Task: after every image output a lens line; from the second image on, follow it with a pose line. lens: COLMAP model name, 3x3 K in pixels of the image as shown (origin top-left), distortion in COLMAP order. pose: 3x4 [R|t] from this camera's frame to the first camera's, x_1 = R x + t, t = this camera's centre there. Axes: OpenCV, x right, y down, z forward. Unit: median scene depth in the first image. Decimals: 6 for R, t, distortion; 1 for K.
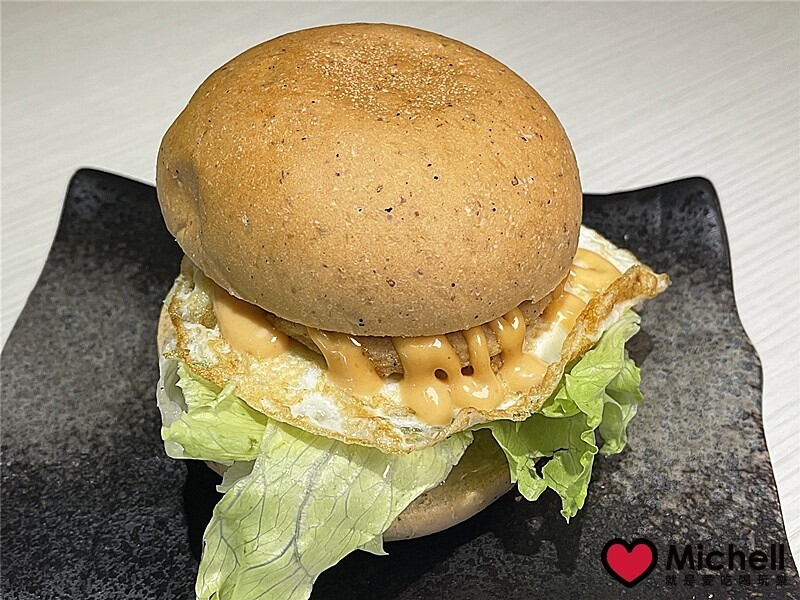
lens RADIAL K [[1172.4, 0, 360.5], [0, 1172.4, 301.3], [0, 0, 1]] dist [0.070709, -0.505110]
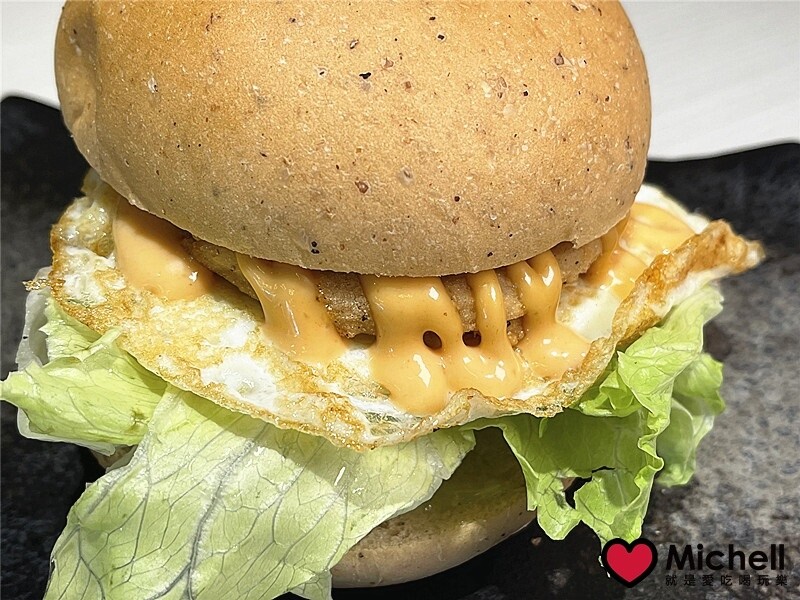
lens RADIAL K [[1172.4, 0, 360.5], [0, 1172.4, 301.3], [0, 0, 1]] dist [0.070709, -0.505110]
pose [[0.997638, 0.063637, -0.025869, 0.043755], [-0.064888, 0.996600, -0.050770, 0.077260], [0.022550, 0.052329, 0.998375, 0.328220]]
